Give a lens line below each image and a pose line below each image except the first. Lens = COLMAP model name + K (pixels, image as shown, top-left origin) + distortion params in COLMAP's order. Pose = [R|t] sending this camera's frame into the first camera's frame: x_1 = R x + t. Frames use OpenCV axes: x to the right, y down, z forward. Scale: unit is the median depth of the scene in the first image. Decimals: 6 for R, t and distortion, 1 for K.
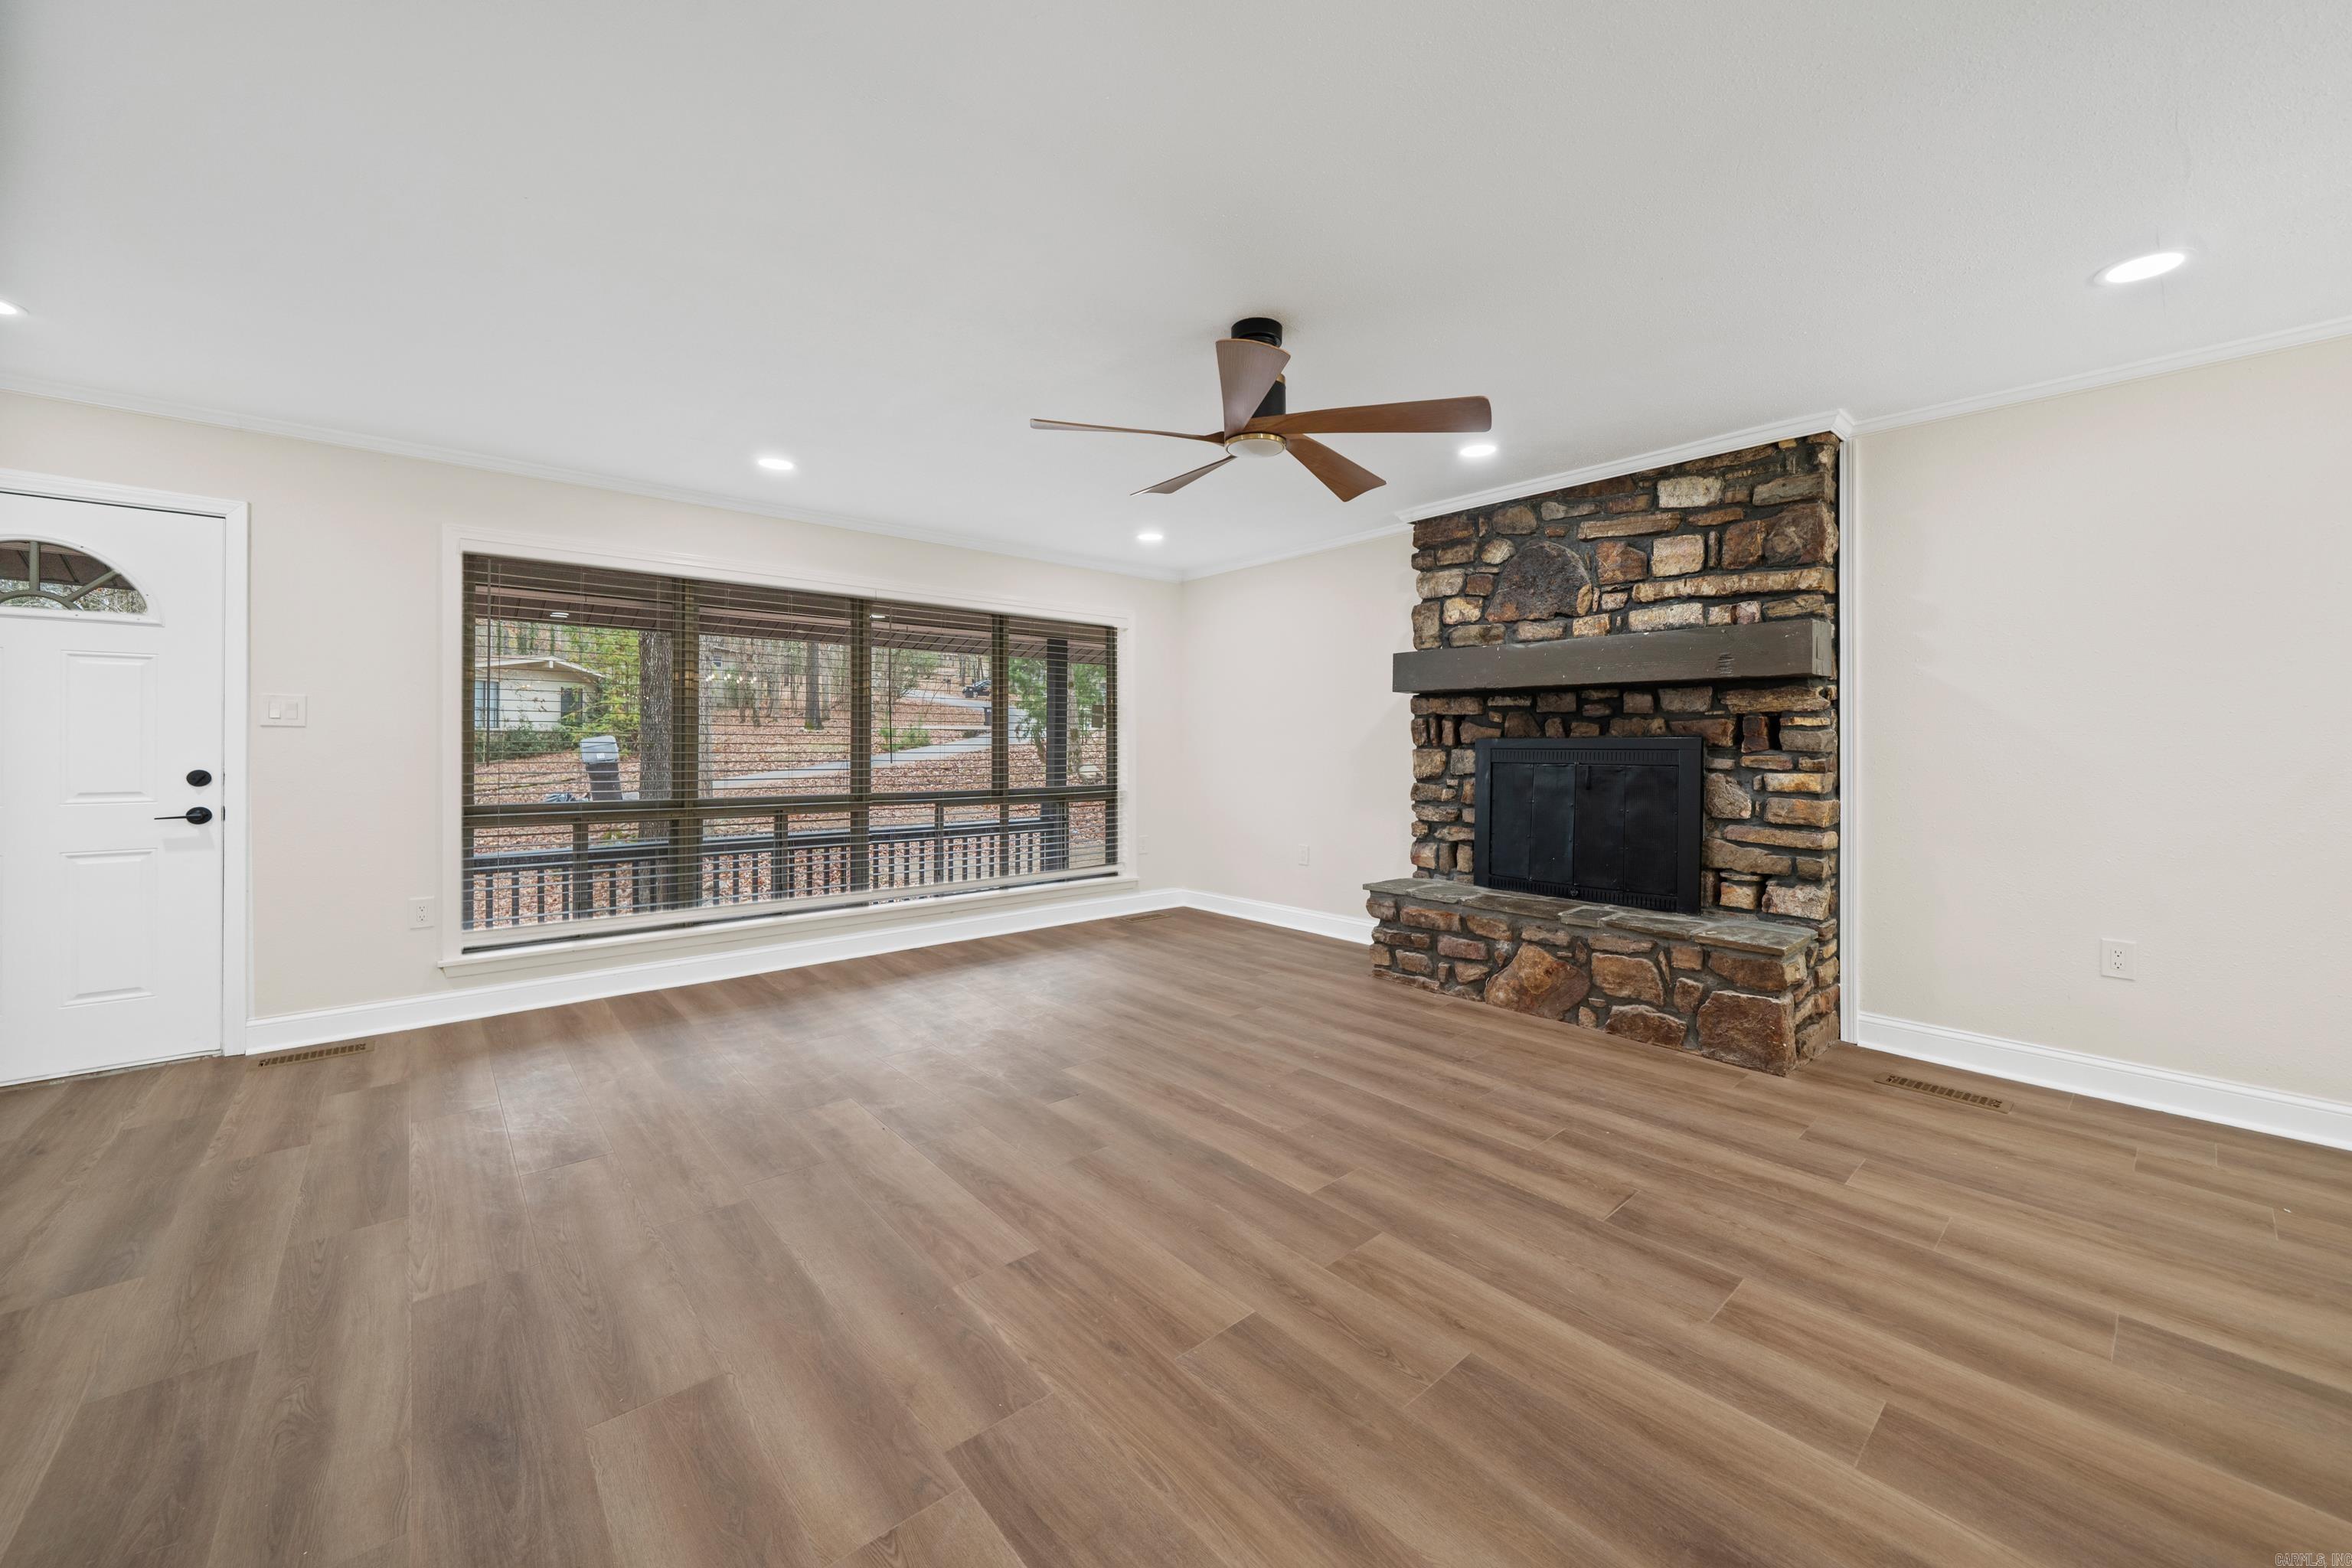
lens RADIAL K [[887.8, 0, 1175.9], [0, 887.8, 744.2], [0, 0, 1]] dist [-0.003583, -0.000075]
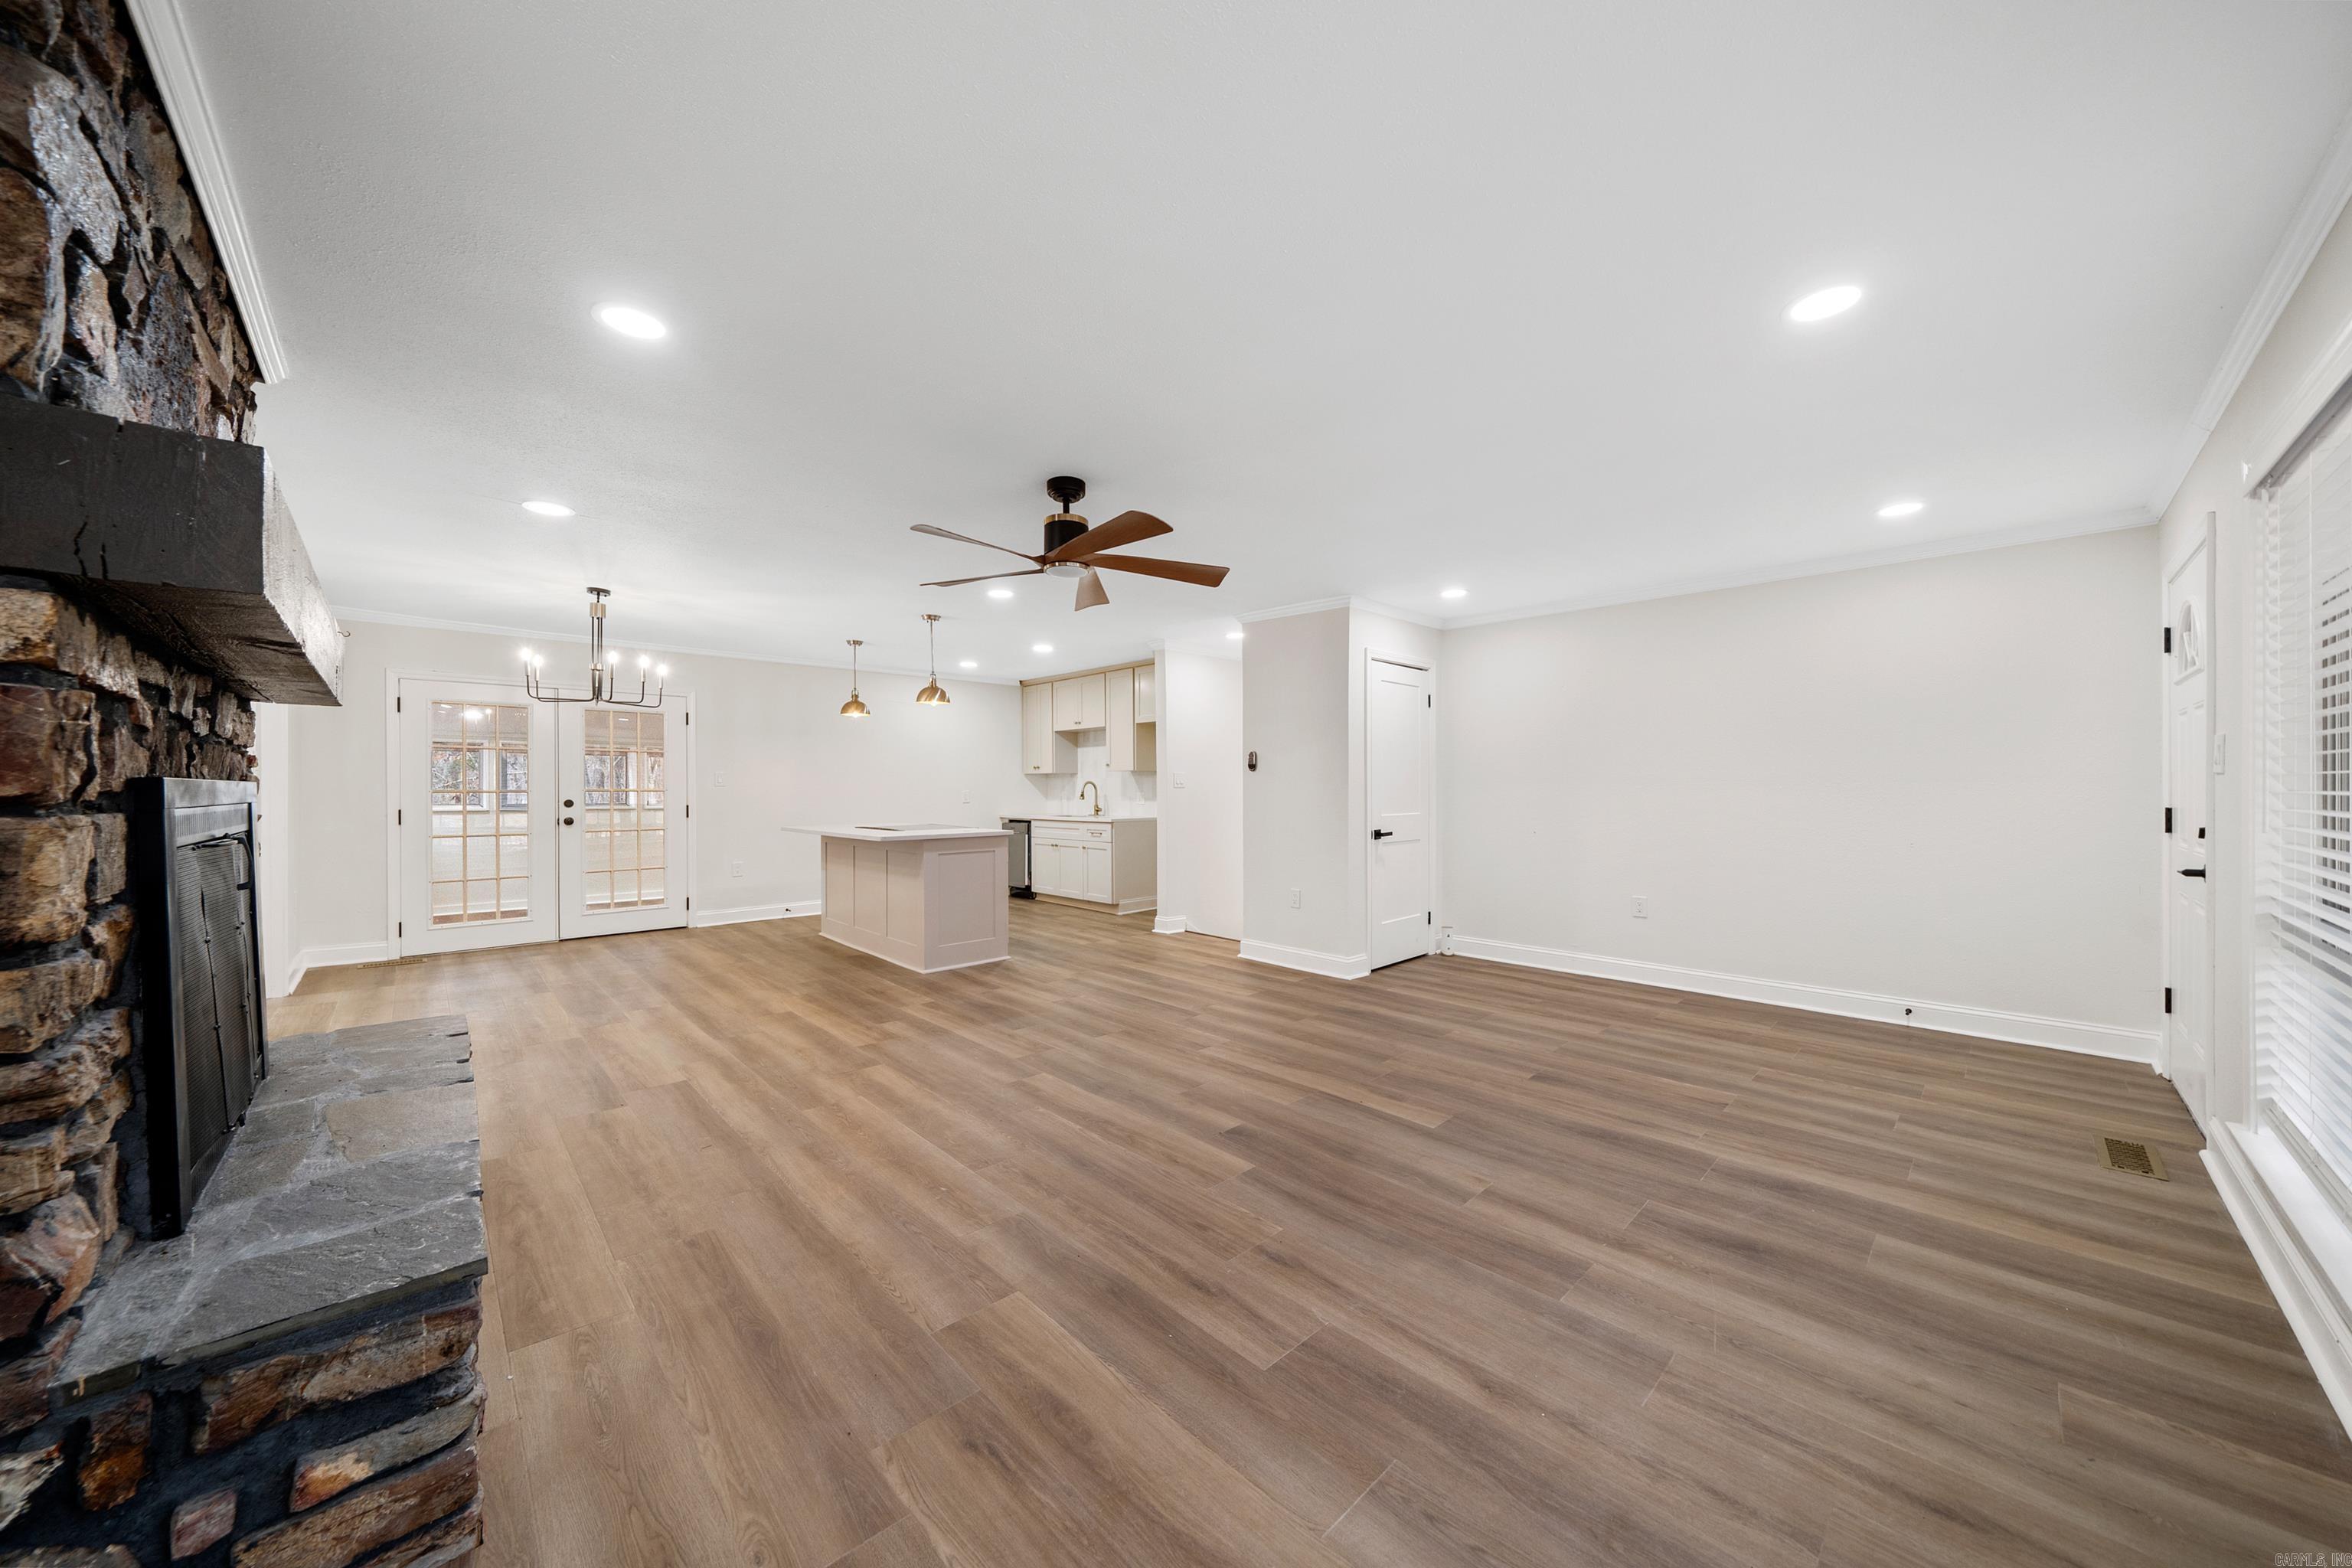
lens RADIAL K [[810.8, 0, 1195.3], [0, 810.8, 783.2], [0, 0, 1]] dist [-0.006780, 0.000148]
pose [[-0.997537, -0.002382, -0.070096, -0.011588], [-0.001570, 0.999931, -0.011637, 0.000226], [0.070119, -0.011498, -0.997472, 1.538053]]
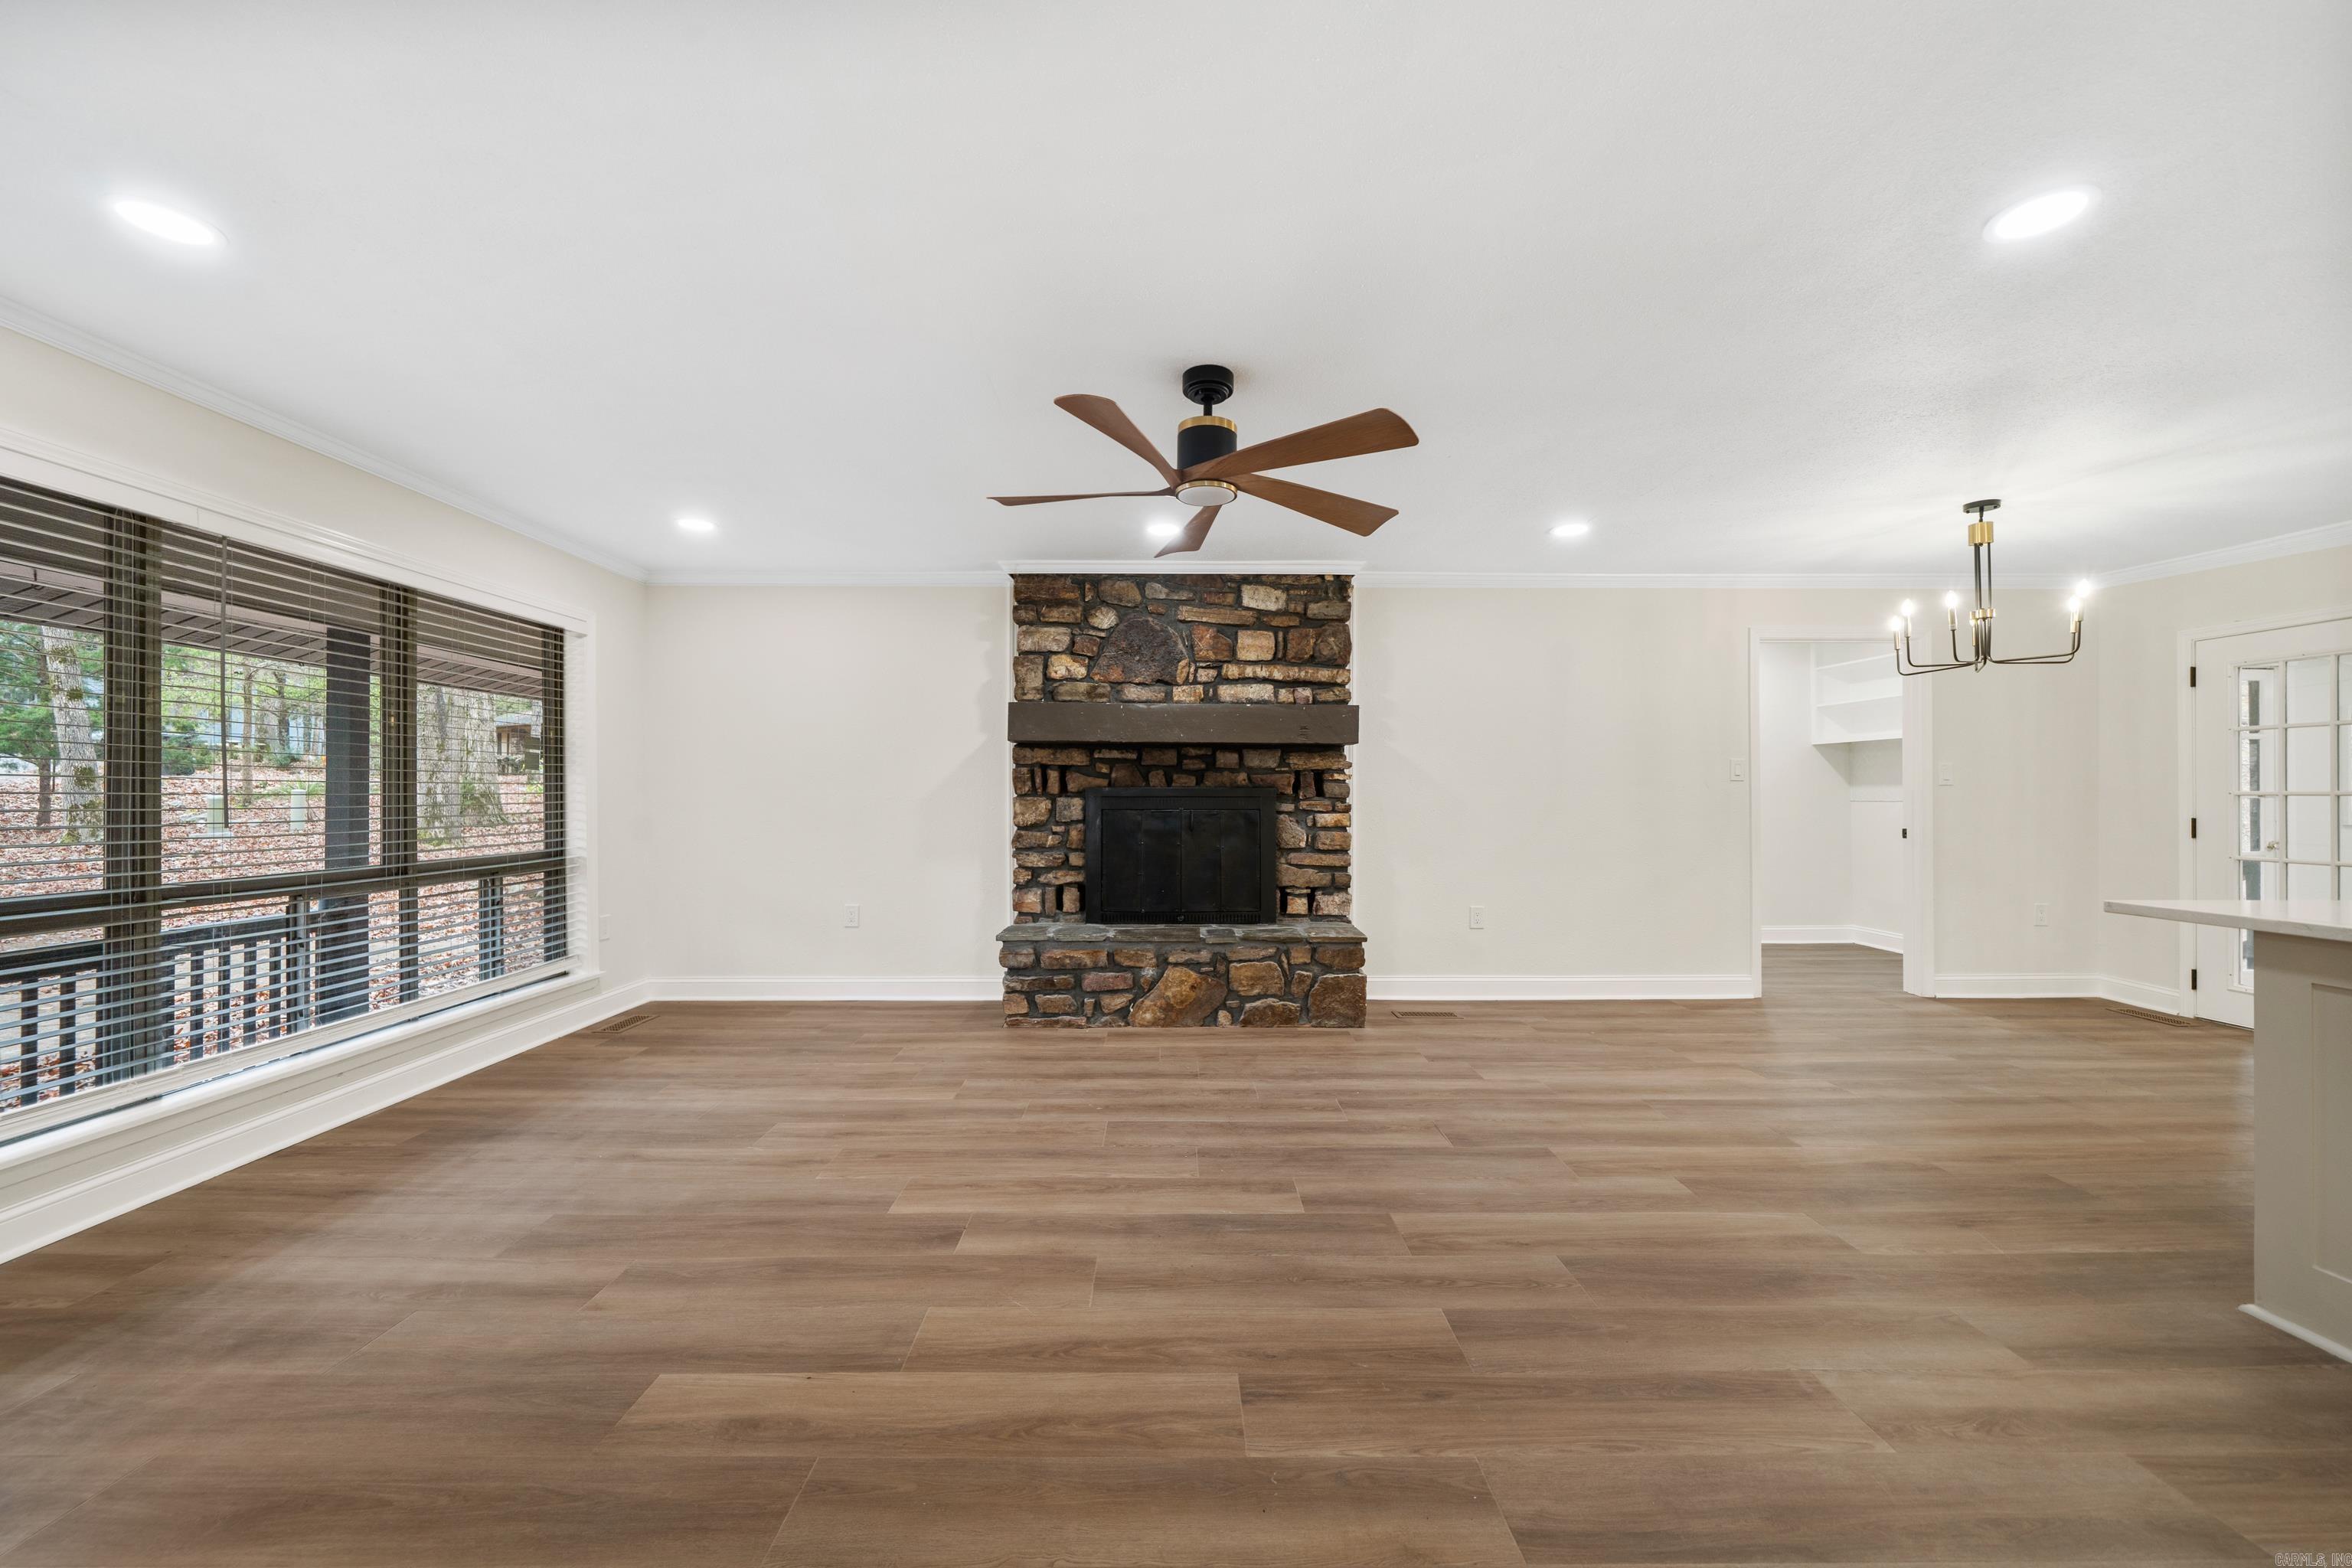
lens RADIAL K [[869.3, 0, 1172.5], [0, 869.3, 793.6], [0, 0, 1]] dist [-0.001113, 0.000019]
pose [[0.649558, -0.002754, 0.760307, -0.467223], [0.000129, 0.999994, 0.003512, -0.003143], [-0.760312, -0.002183, 0.649554, 0.271397]]
